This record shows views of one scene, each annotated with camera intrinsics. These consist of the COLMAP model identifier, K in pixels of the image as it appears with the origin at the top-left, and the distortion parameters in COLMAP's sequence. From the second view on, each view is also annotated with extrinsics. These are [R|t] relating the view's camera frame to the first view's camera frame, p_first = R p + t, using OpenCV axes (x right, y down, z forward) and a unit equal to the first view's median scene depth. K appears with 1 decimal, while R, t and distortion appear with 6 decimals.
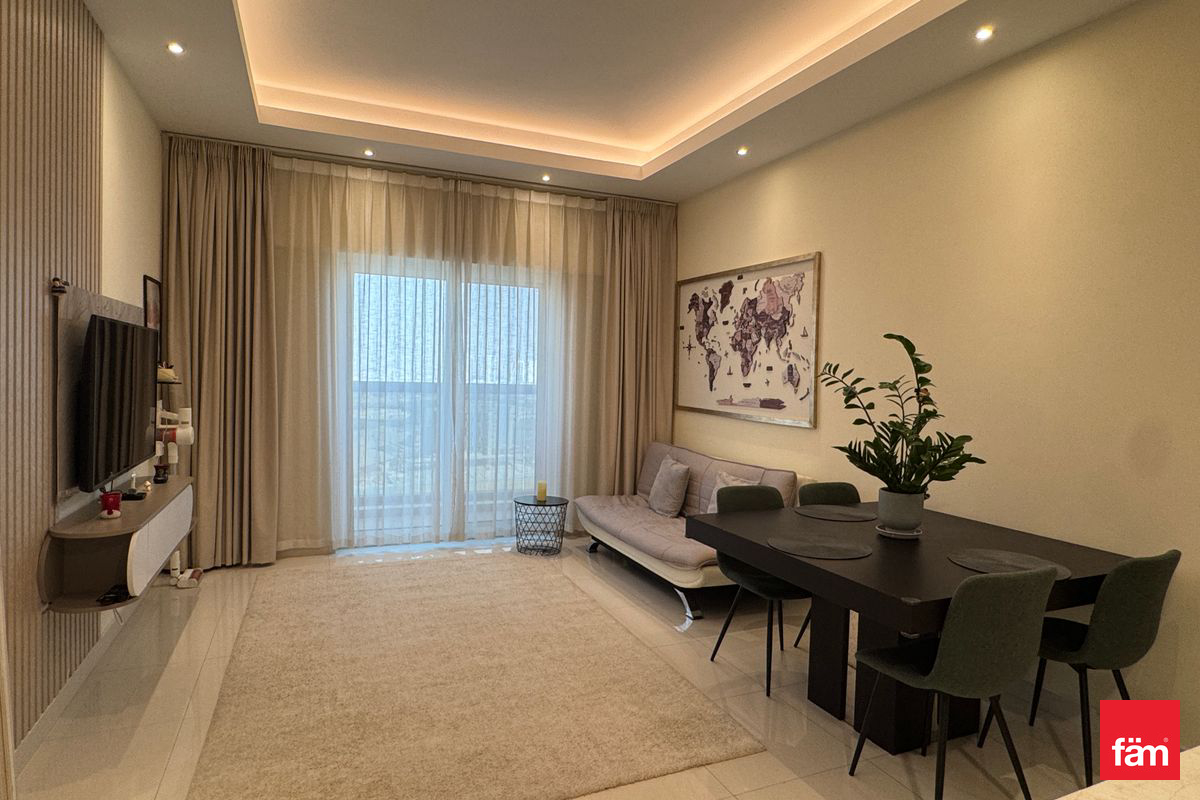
lens RADIAL K [[669.8, 0, 599.4], [0, 669.8, 399.6], [0, 0, 1]] dist [-0.005048, 0.002584]
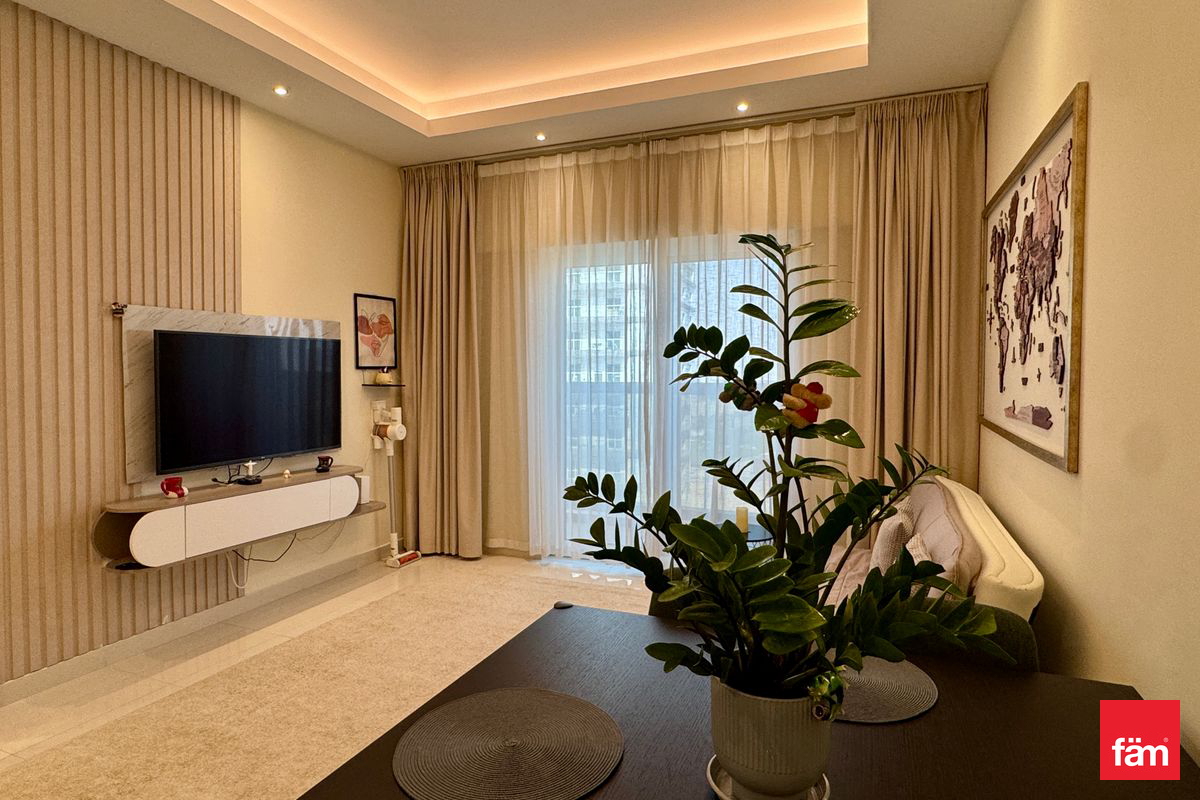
lens RADIAL K [[669.8, 0, 600.7], [0, 669.8, 401.2], [0, 0, 1]] dist [-0.005048, 0.002584]
pose [[0.700694, 0.007980, -0.713417, 0.395713], [-0.008310, 0.999961, 0.003024, -0.004615], [0.713413, 0.003810, 0.700733, 0.420591]]
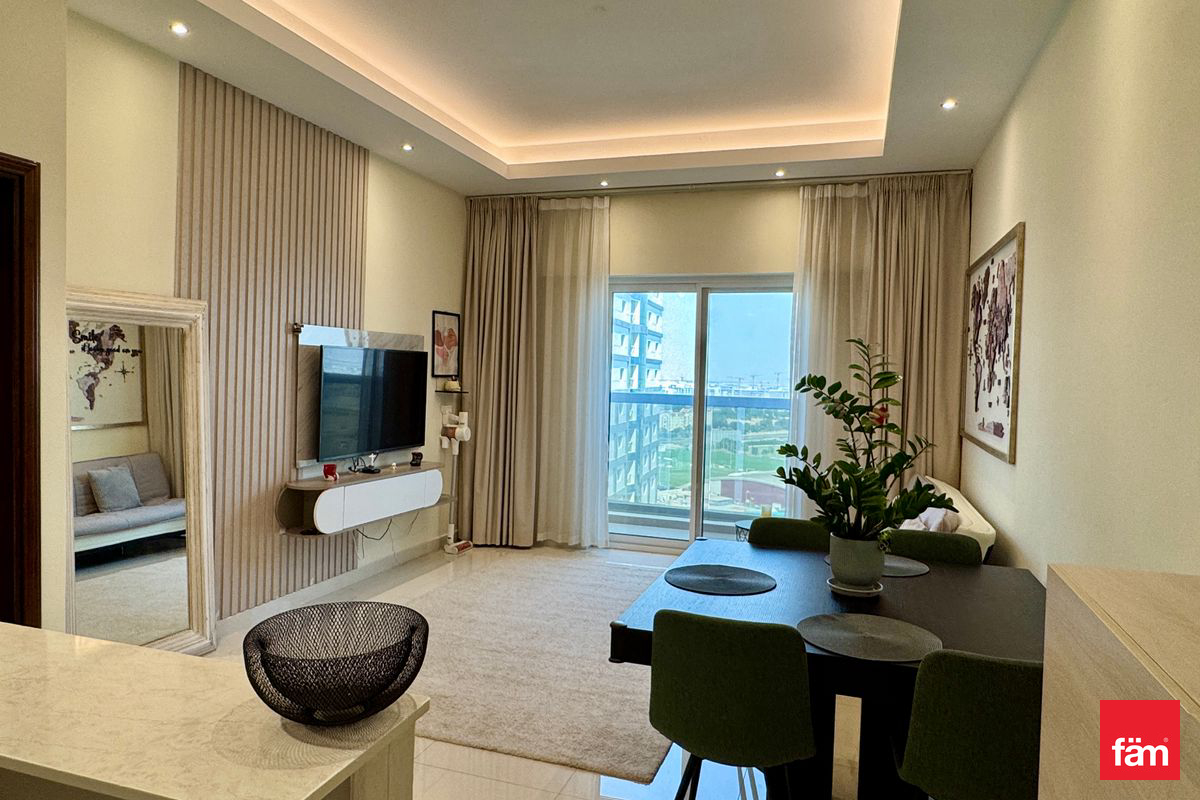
lens RADIAL K [[776.4, 0, 598.3], [0, 776.4, 402.6], [0, 0, 1]] dist [-0.001432, -0.003050]
pose [[0.746475, 0.019788, -0.665119, 0.512786], [-0.032886, 0.999433, -0.007175, -0.003019], [0.664600, 0.027229, 0.746703, 0.062030]]
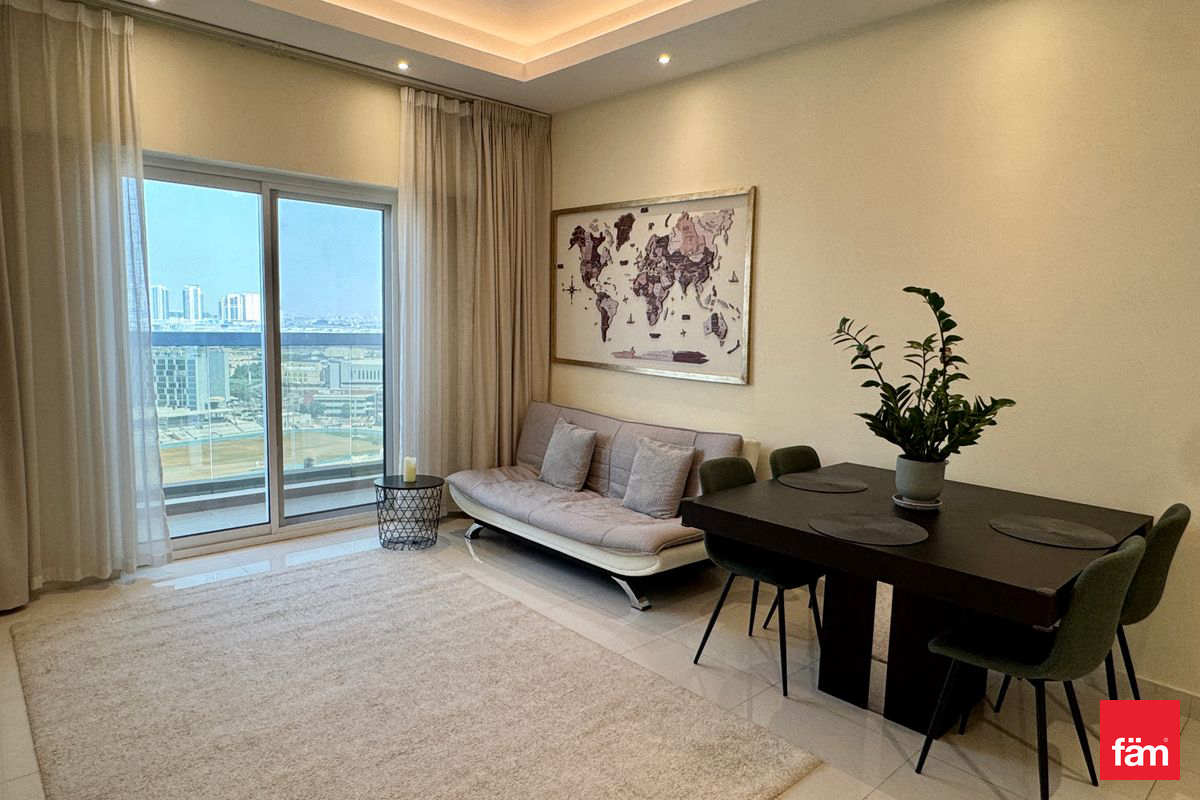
lens RADIAL K [[730.0, 0, 602.0], [0, 730.0, 402.9], [0, 0, 1]] dist [-0.011627, 0.009851]
pose [[0.941346, -0.038892, 0.335193, -0.183680], [0.009920, 0.996096, 0.087714, -0.020078], [-0.337296, -0.079244, 0.938057, 0.129559]]
